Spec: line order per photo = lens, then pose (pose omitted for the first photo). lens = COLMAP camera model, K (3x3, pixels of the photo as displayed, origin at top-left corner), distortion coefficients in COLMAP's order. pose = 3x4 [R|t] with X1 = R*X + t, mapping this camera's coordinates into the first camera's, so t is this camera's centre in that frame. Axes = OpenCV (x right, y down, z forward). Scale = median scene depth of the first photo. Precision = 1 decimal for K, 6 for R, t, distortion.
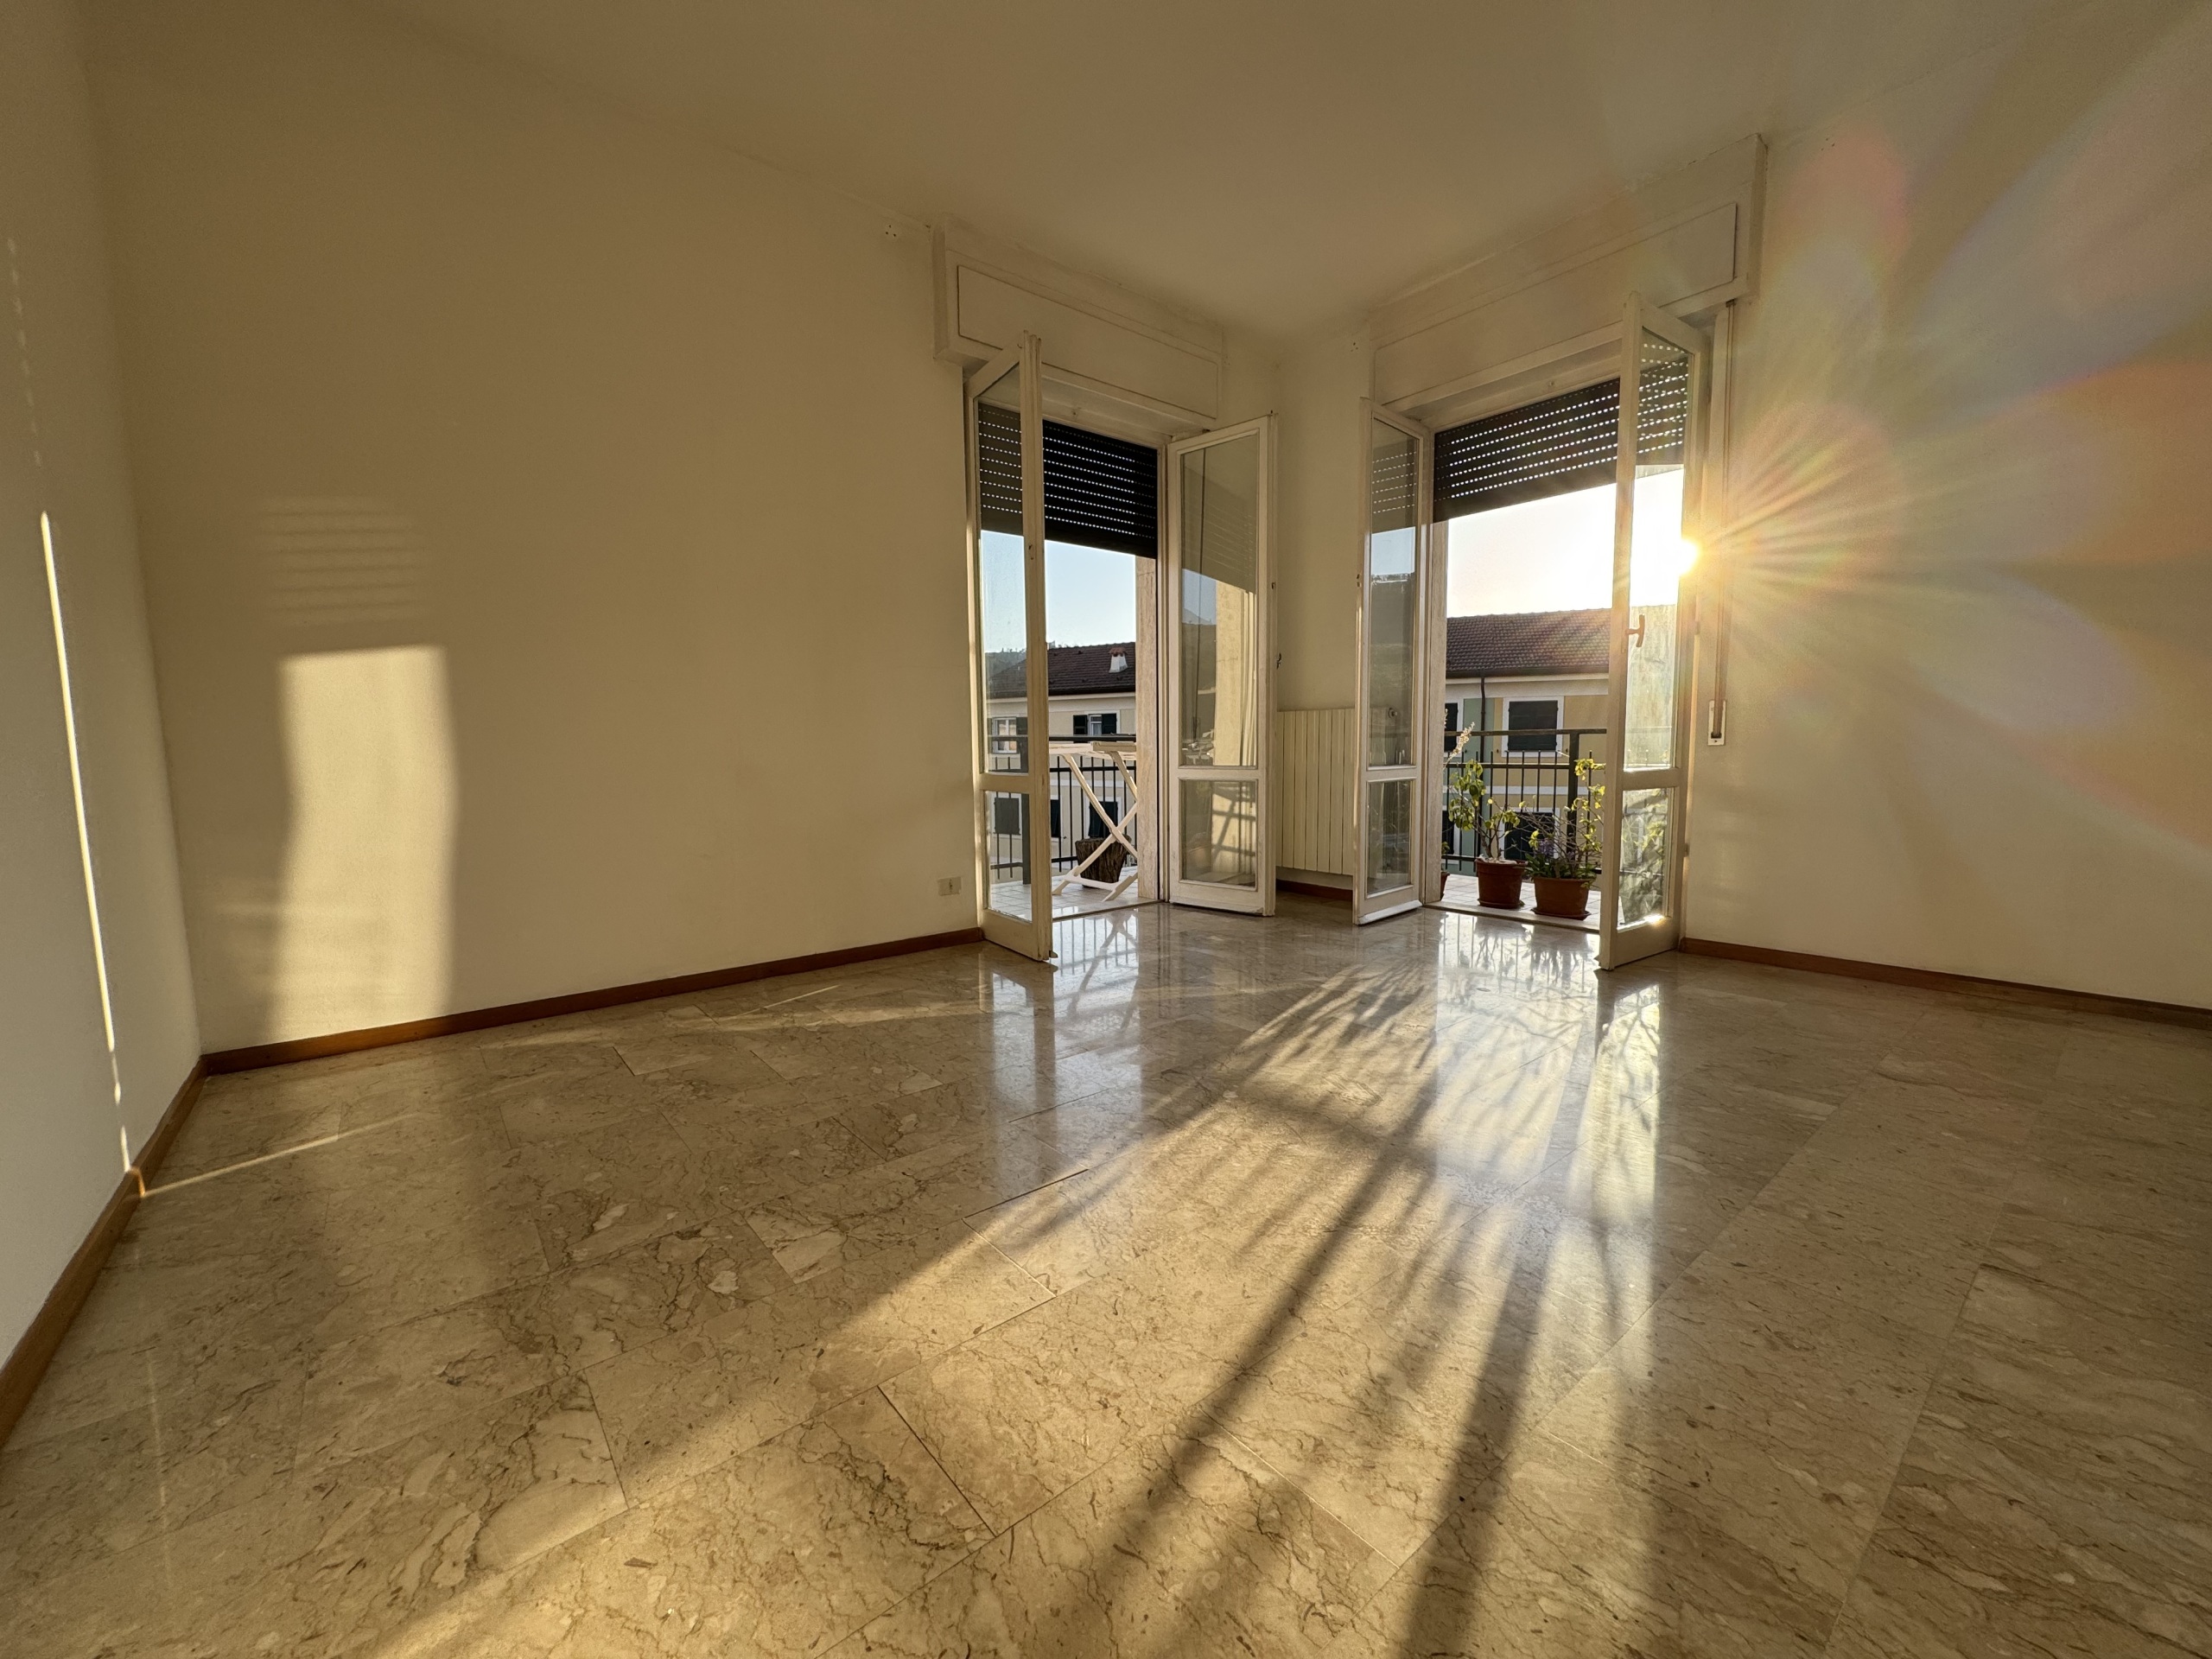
lens RADIAL K [[883.7, 0, 1103.6], [0, 883.7, 826.4], [0, 0, 1]] dist [-0.002750, 0.001302]
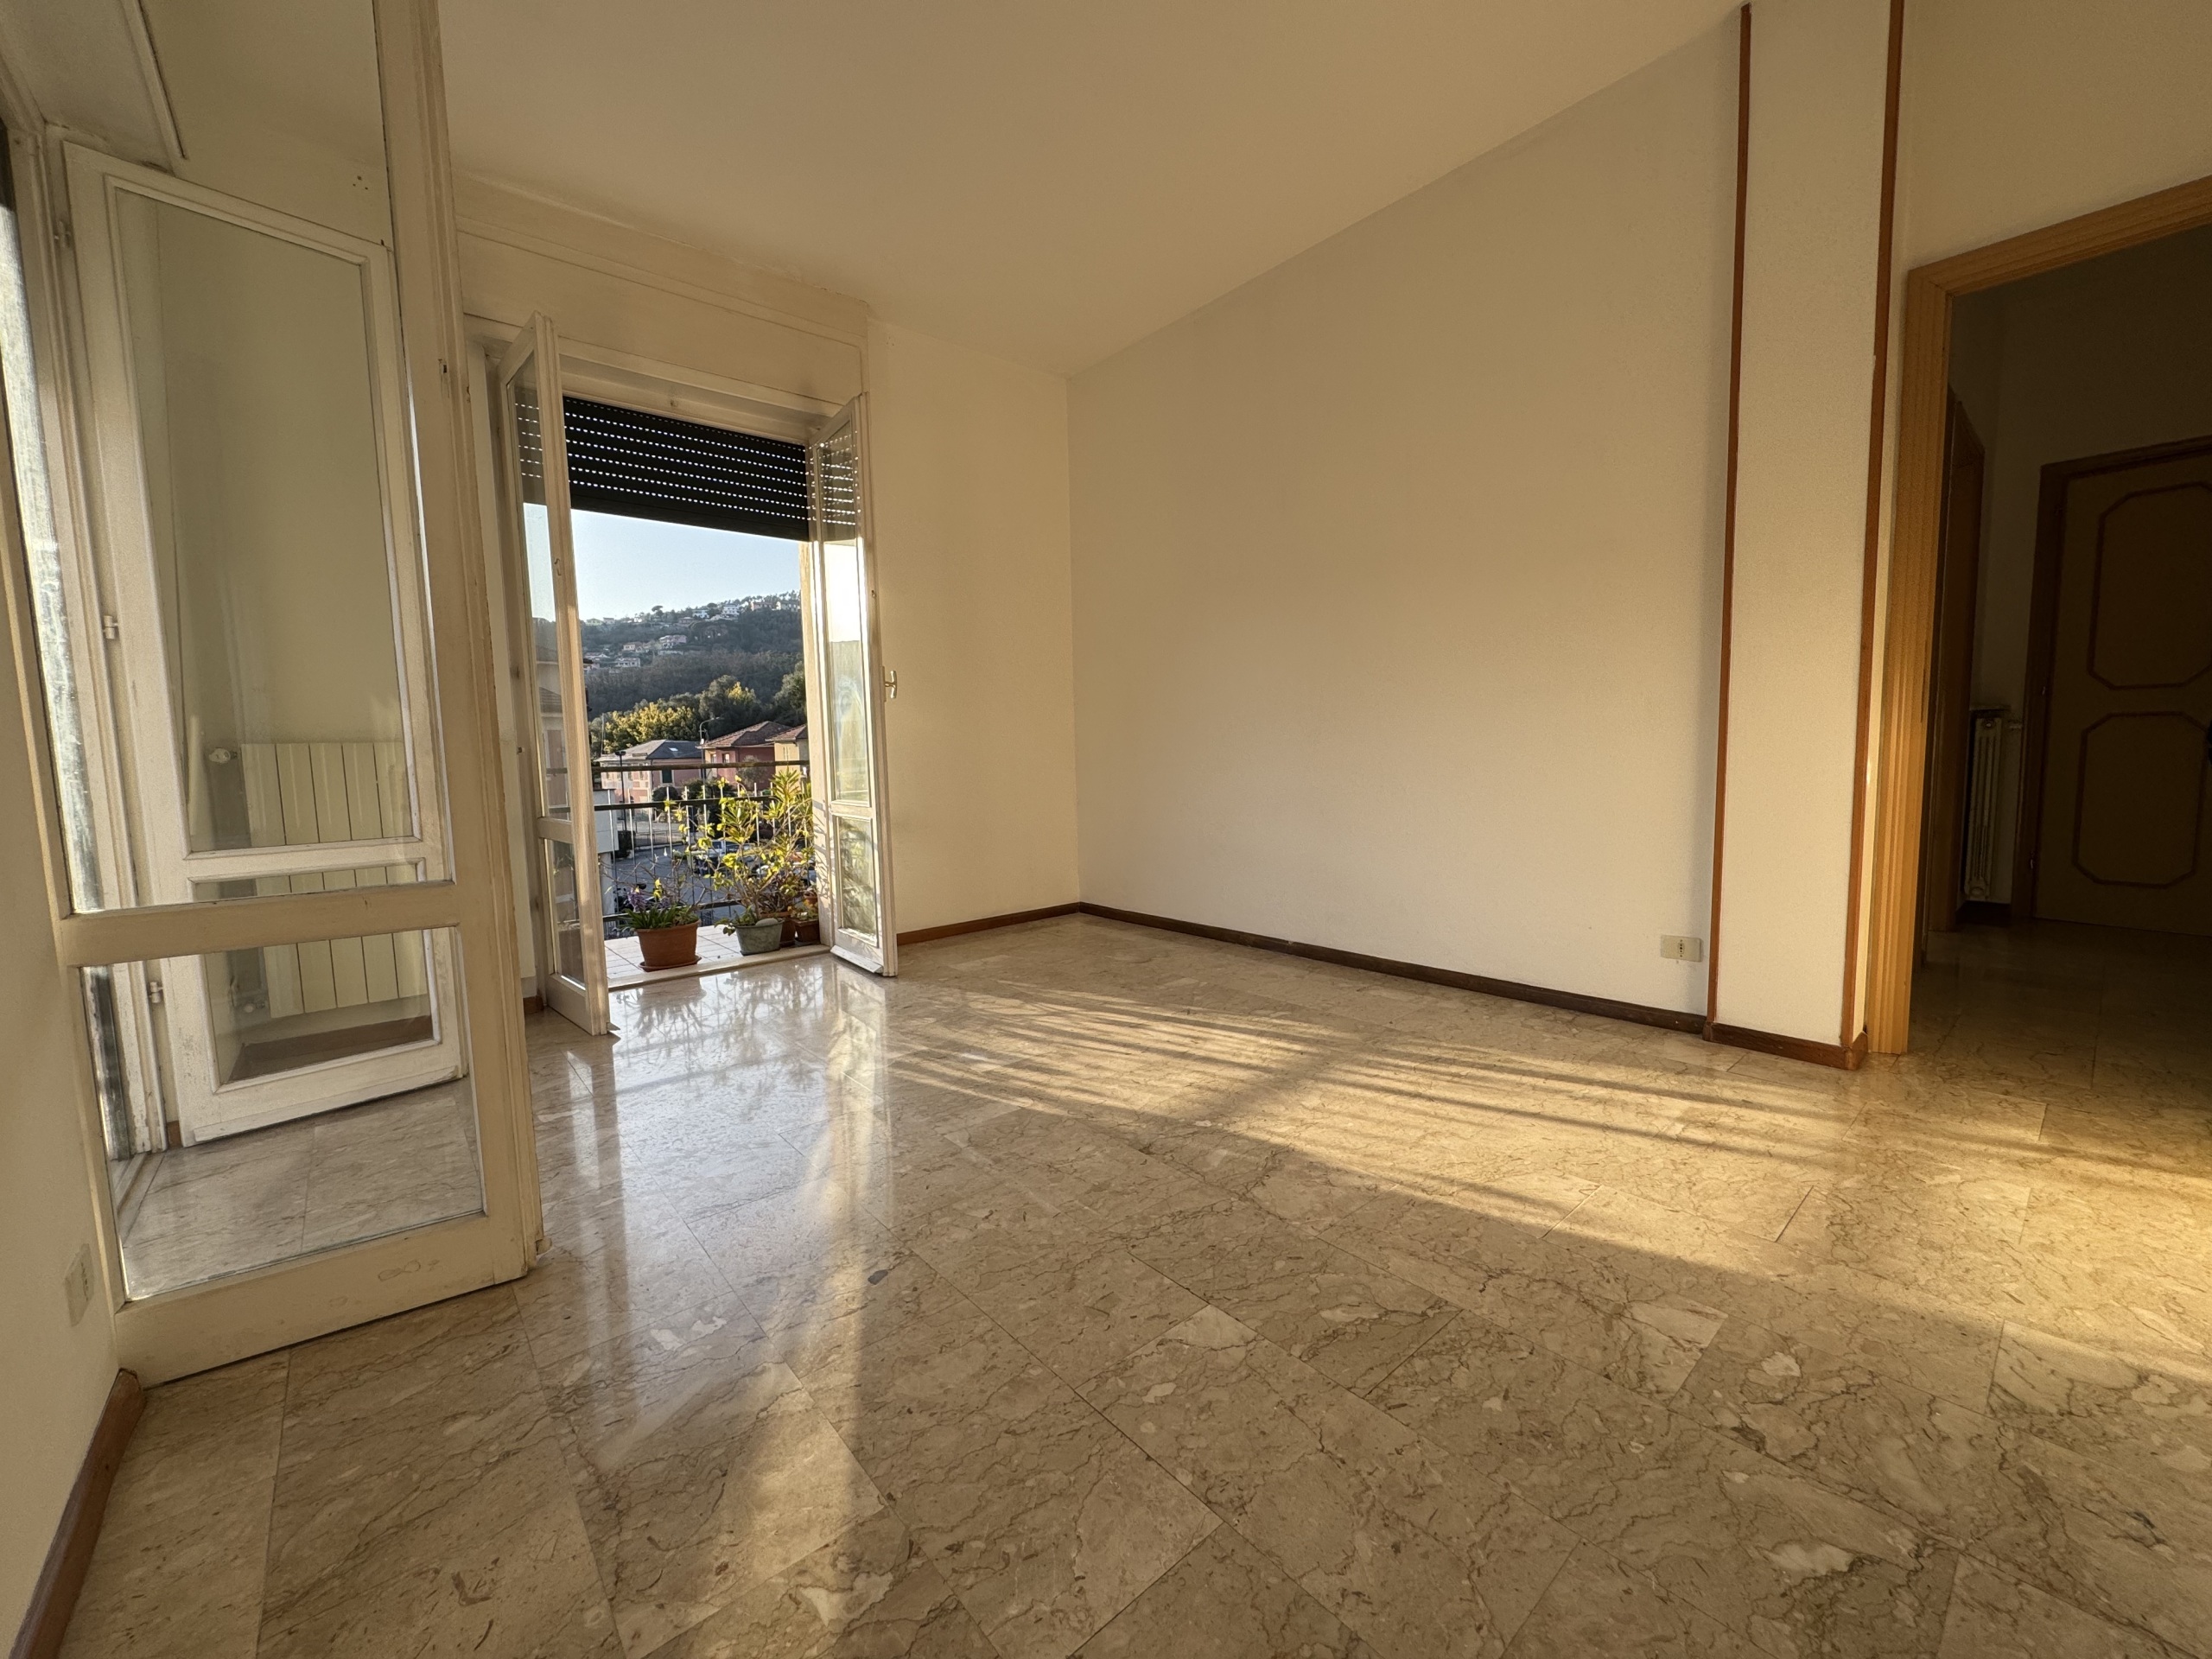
lens RADIAL K [[883.7, 0, 1104.3], [0, 883.7, 831.2], [0, 0, 1]] dist [-0.002750, 0.001302]
pose [[-0.033179, -0.081331, 0.996135, -1.170080], [0.115400, 0.989706, 0.084650, -0.184669], [-0.992765, 0.117762, -0.023452, 1.512902]]
